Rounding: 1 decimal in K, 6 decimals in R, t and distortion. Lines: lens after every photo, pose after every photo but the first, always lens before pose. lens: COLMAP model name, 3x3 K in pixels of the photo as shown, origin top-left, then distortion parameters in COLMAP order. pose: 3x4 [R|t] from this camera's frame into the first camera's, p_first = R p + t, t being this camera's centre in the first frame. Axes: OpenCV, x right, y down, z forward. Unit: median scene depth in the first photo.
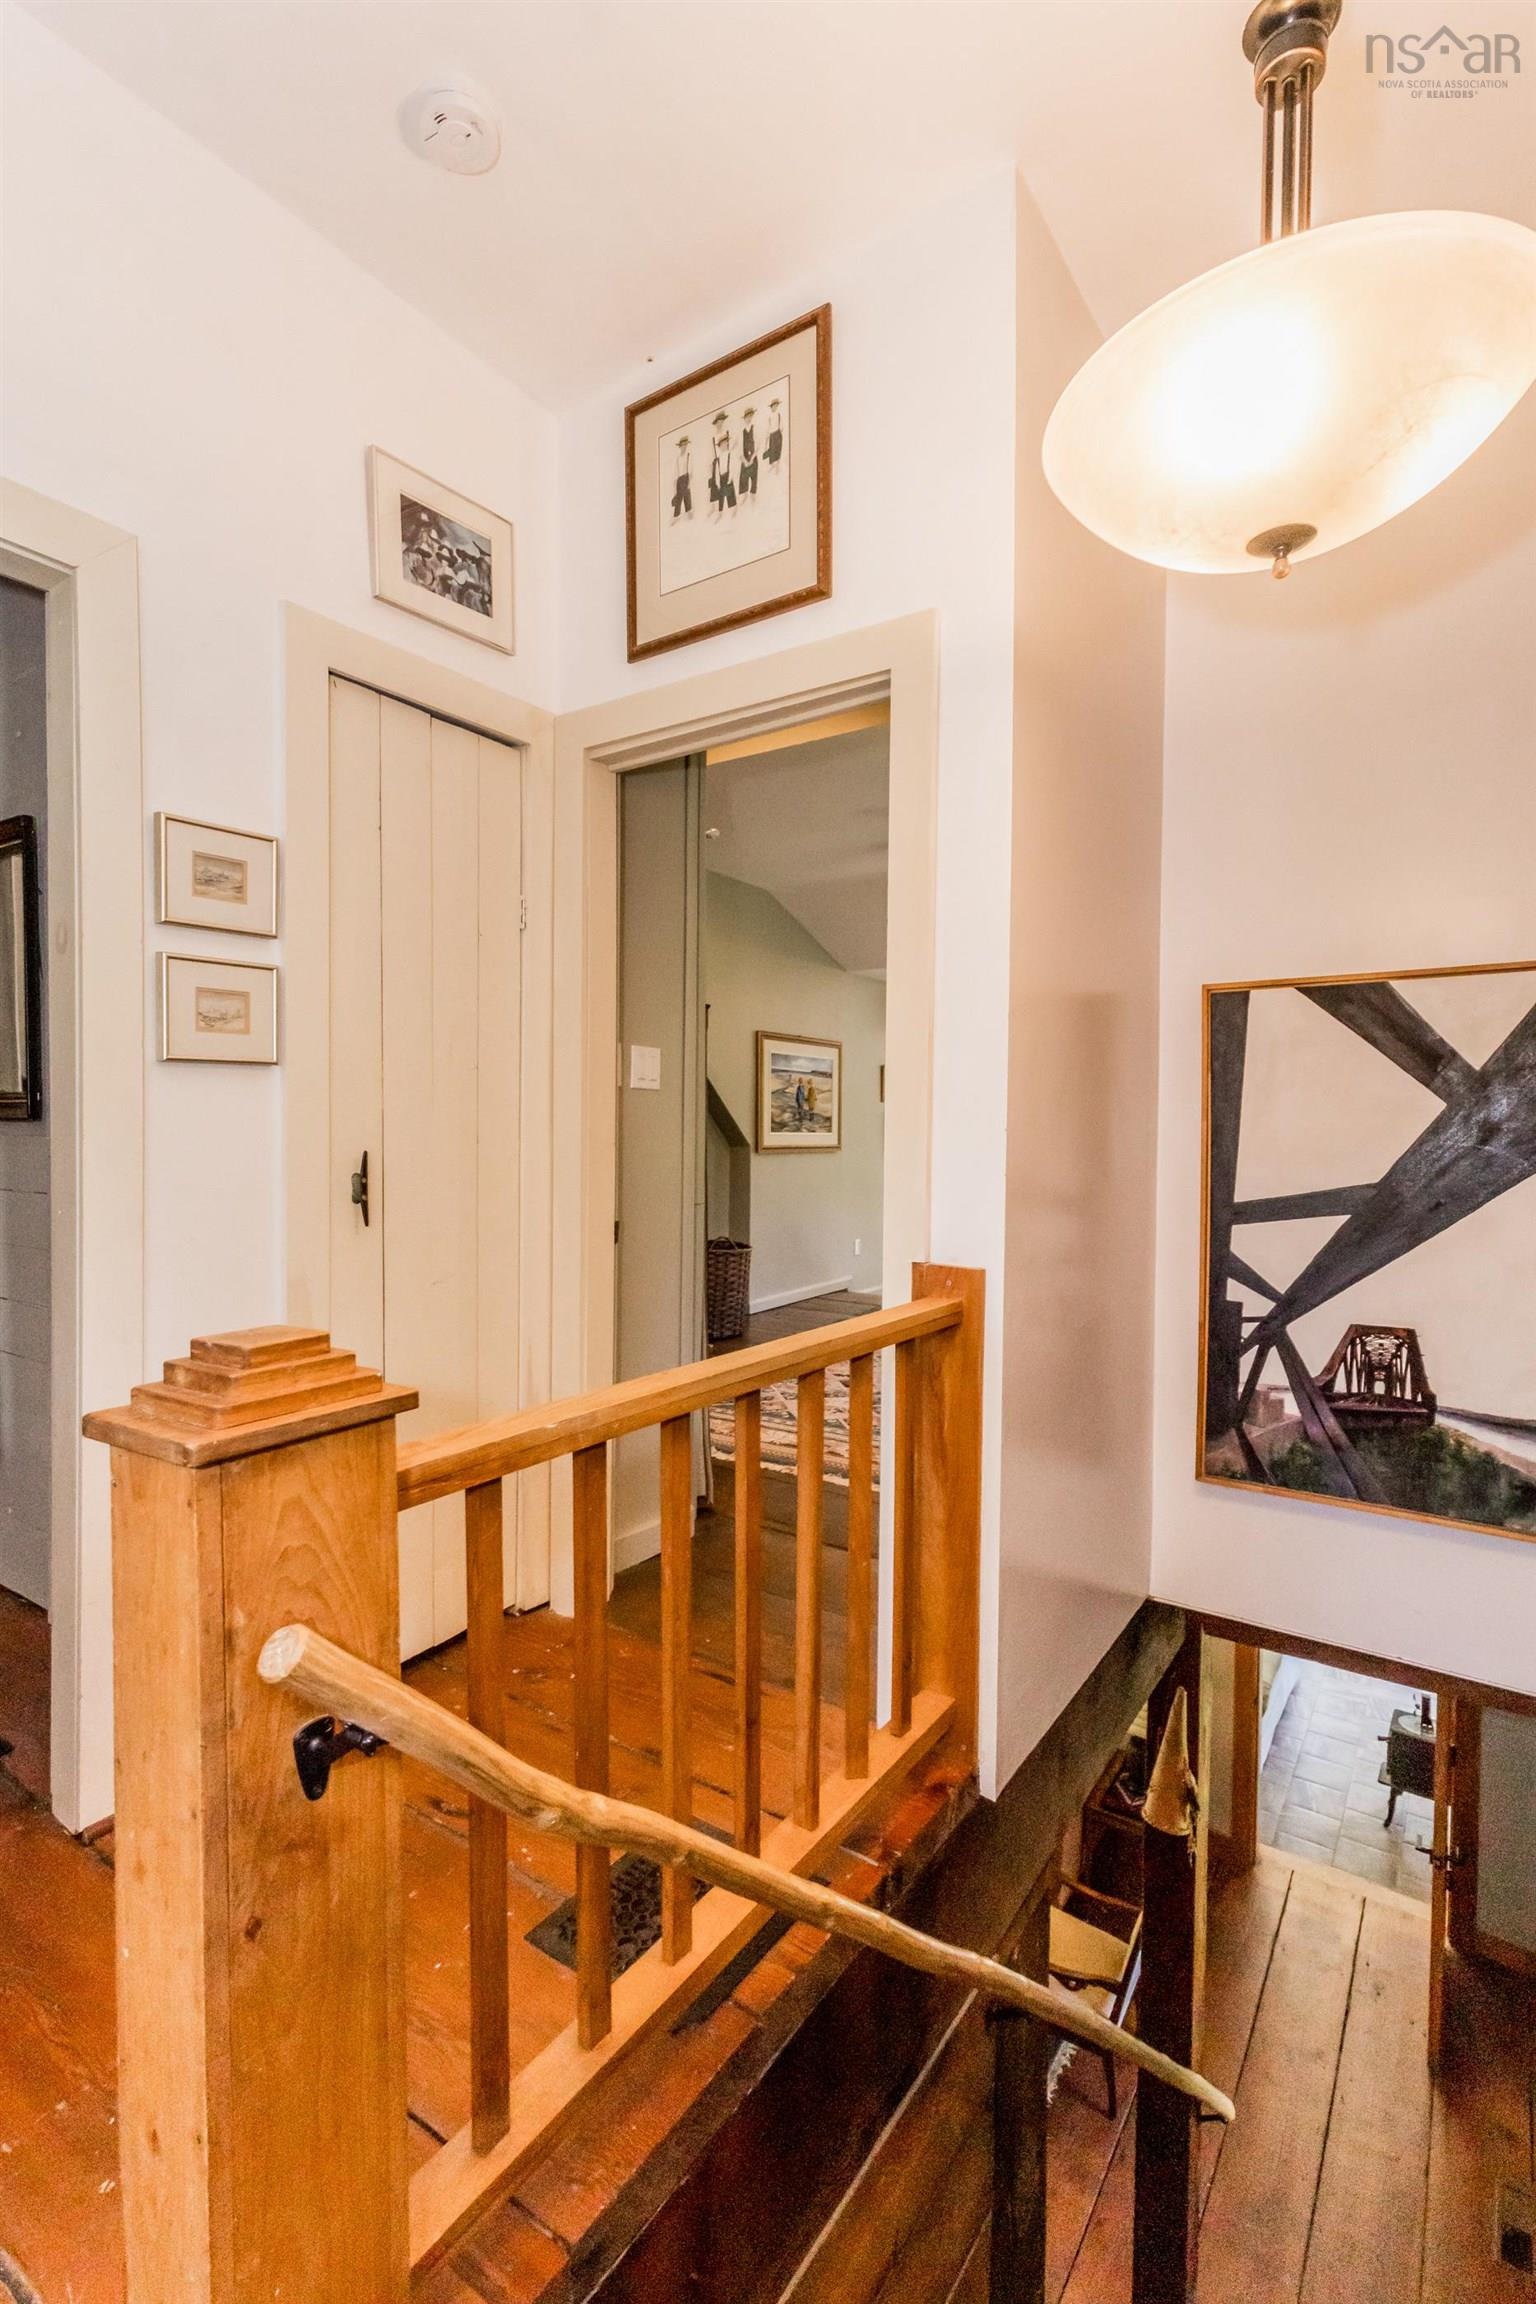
lens RADIAL K [[1063.3, 0, 794.7], [0, 1063.3, 1152.7], [0, 0, 1]] dist [0.004350, -0.000325]
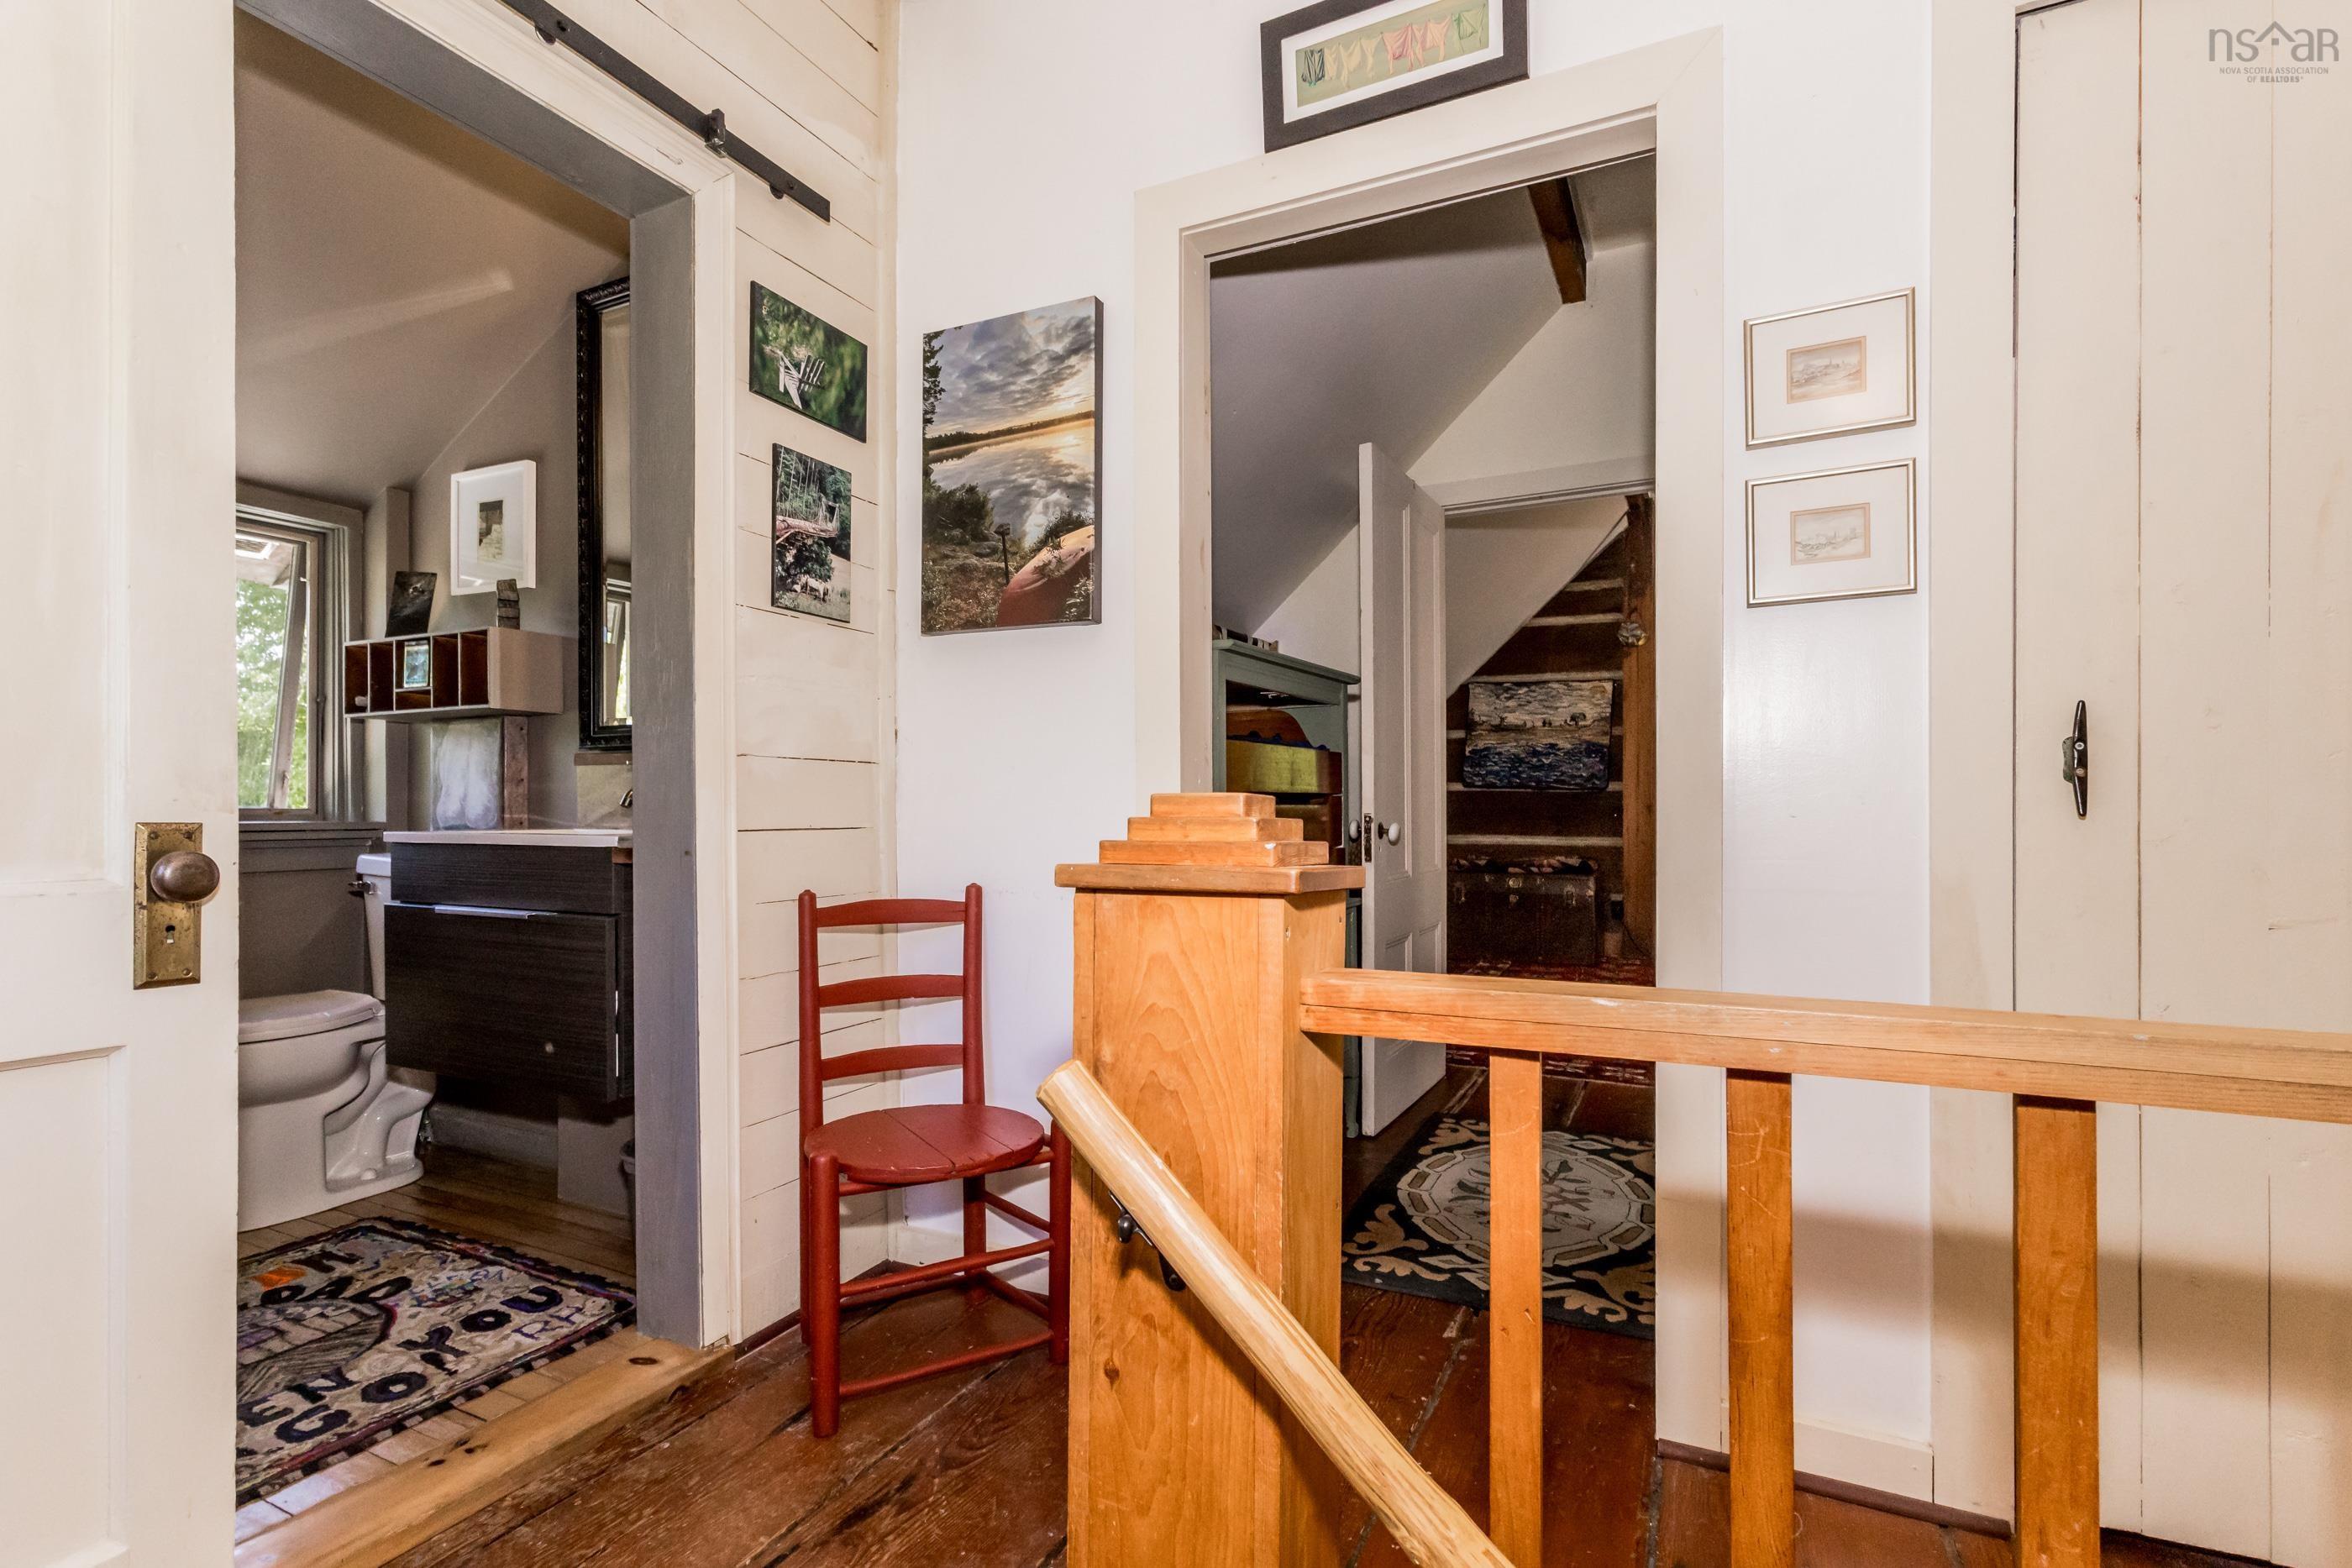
lens RADIAL K [[1085.4, 0, 1111.5], [0, 1085.4, 804.0], [0, 0, 1]] dist [0.004350, -0.000325]
pose [[0.117577, -0.006538, -0.993042, 0.209683], [-0.018859, 0.999783, -0.008815, 0.086929], [0.992885, 0.019764, 0.117429, 0.365445]]
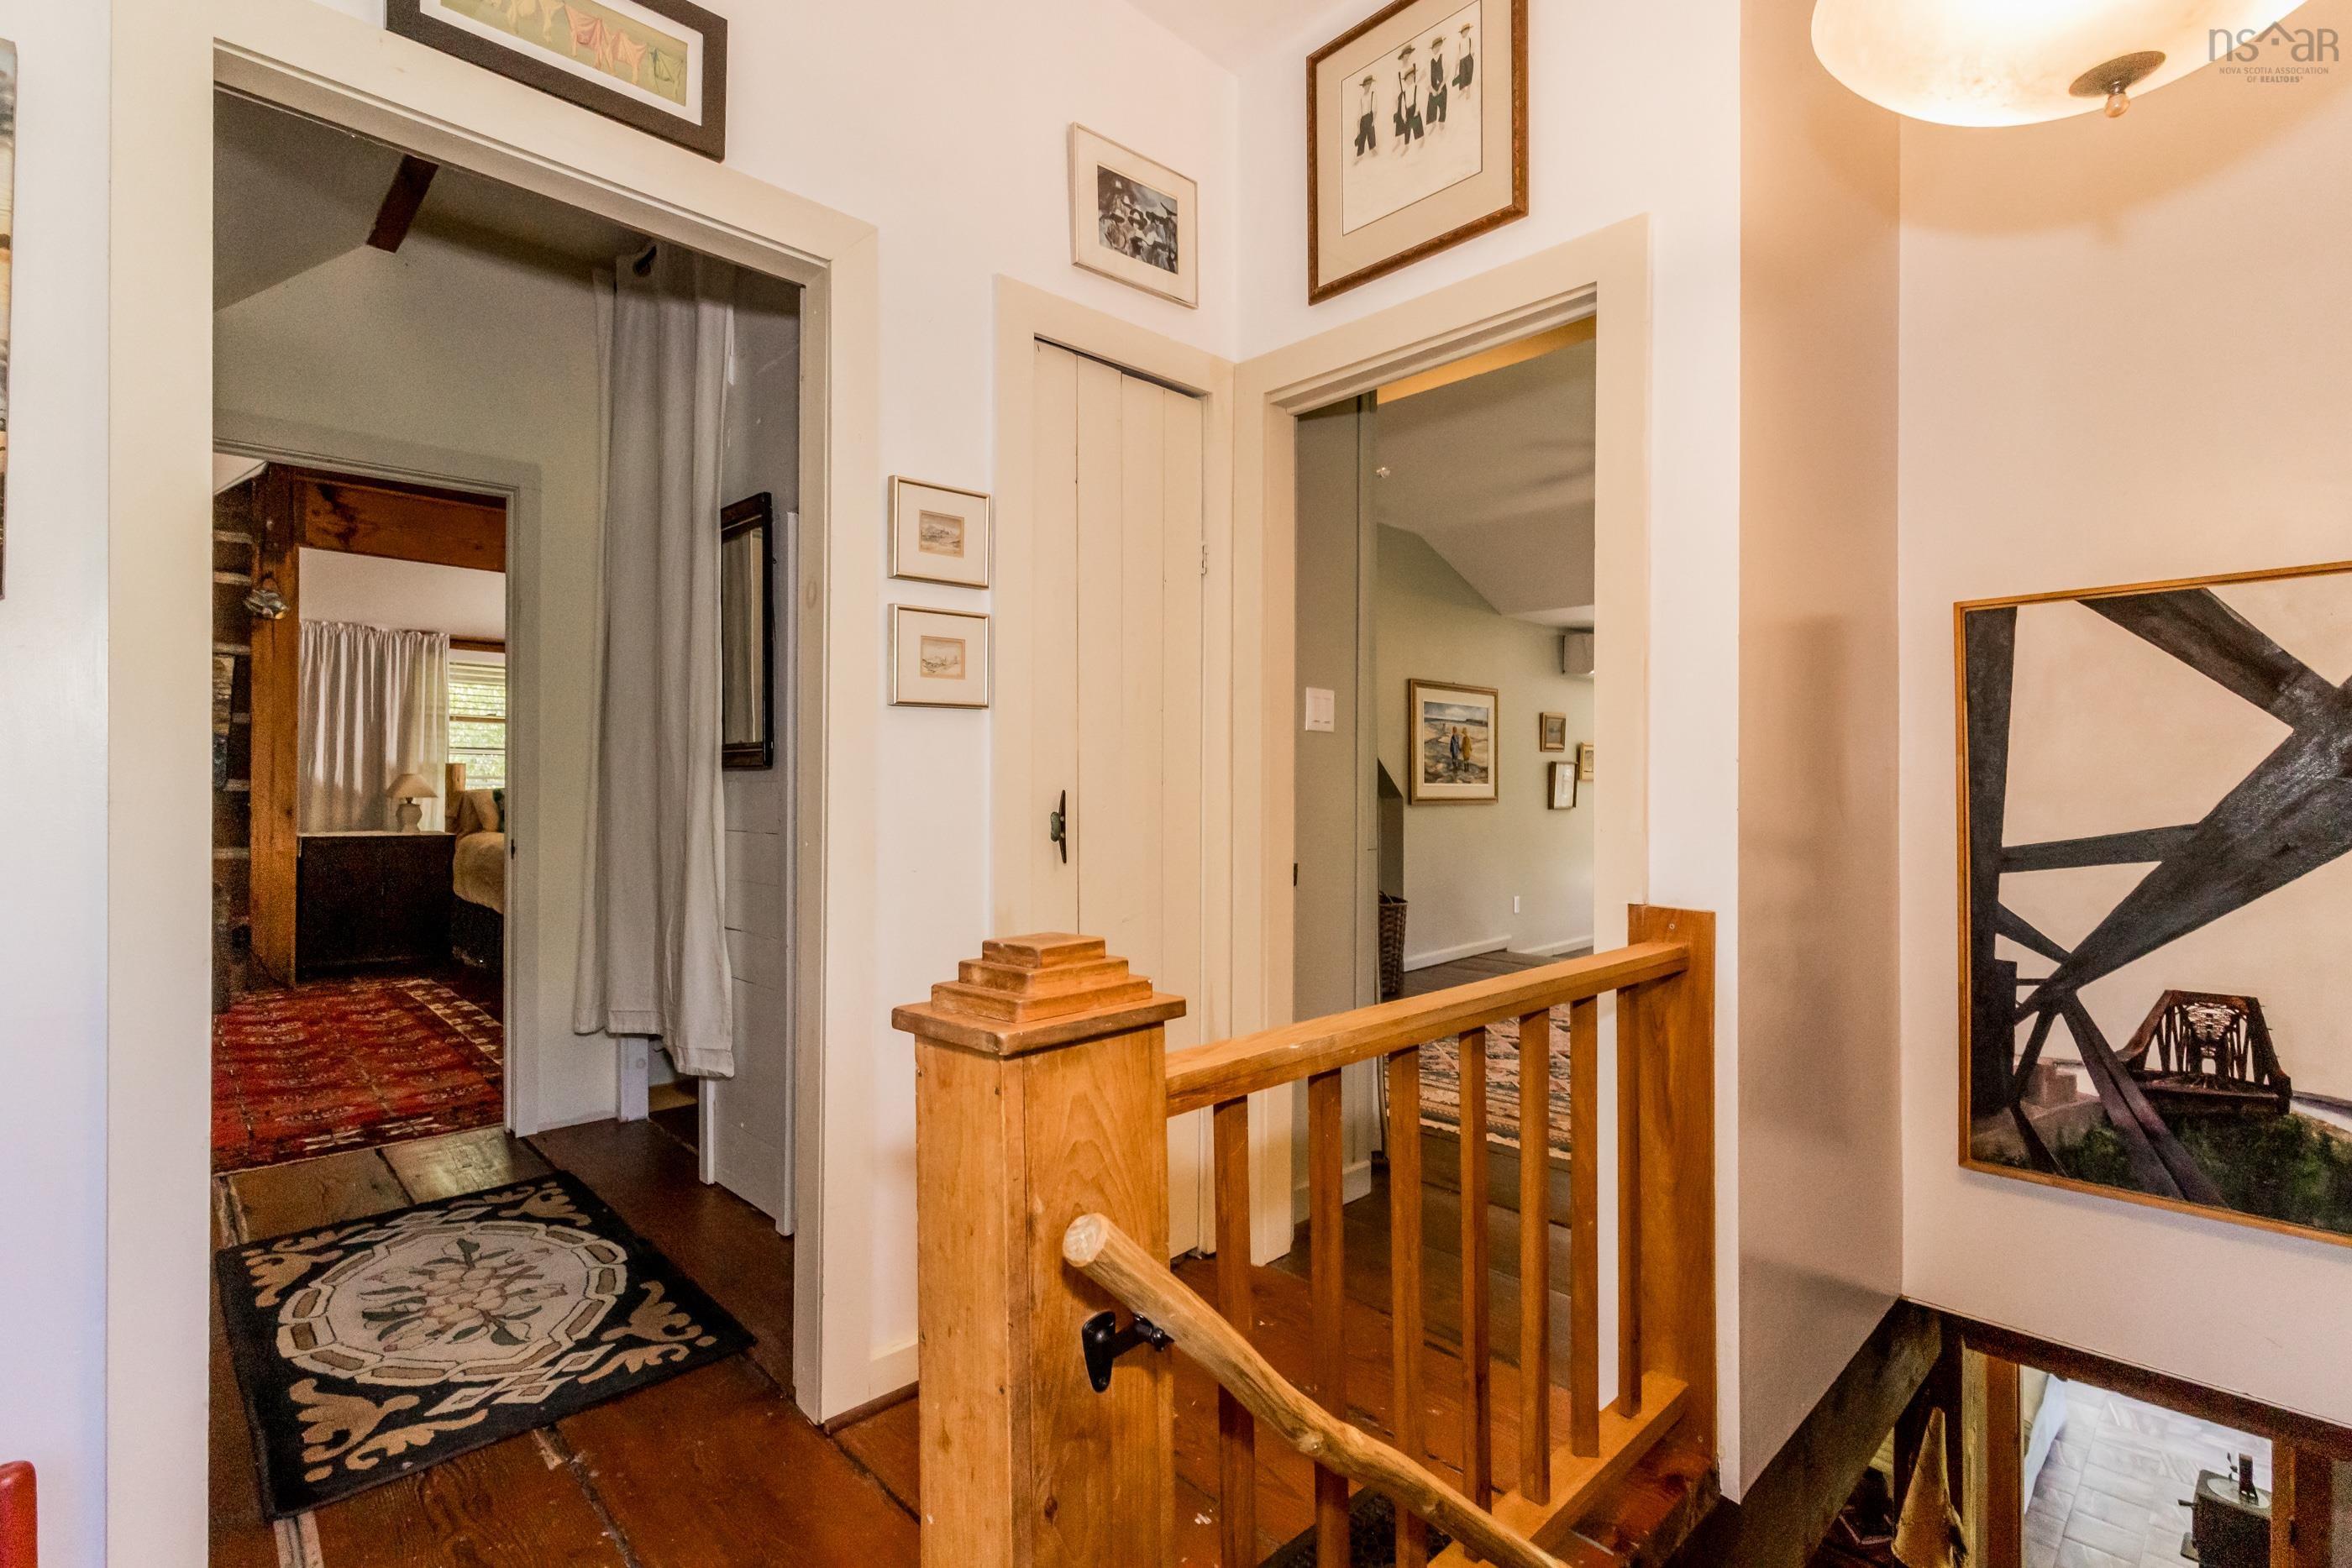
lens RADIAL K [[1085.4, 0, 1210.2], [0, 1085.4, 777.1], [0, 0, 1]] dist [0.004350, -0.000325]
pose [[0.980265, -0.006190, -0.197591, -0.059239], [-0.000094, 0.999495, -0.031781, 0.021127], [0.197688, 0.031173, 0.979769, -0.010111]]
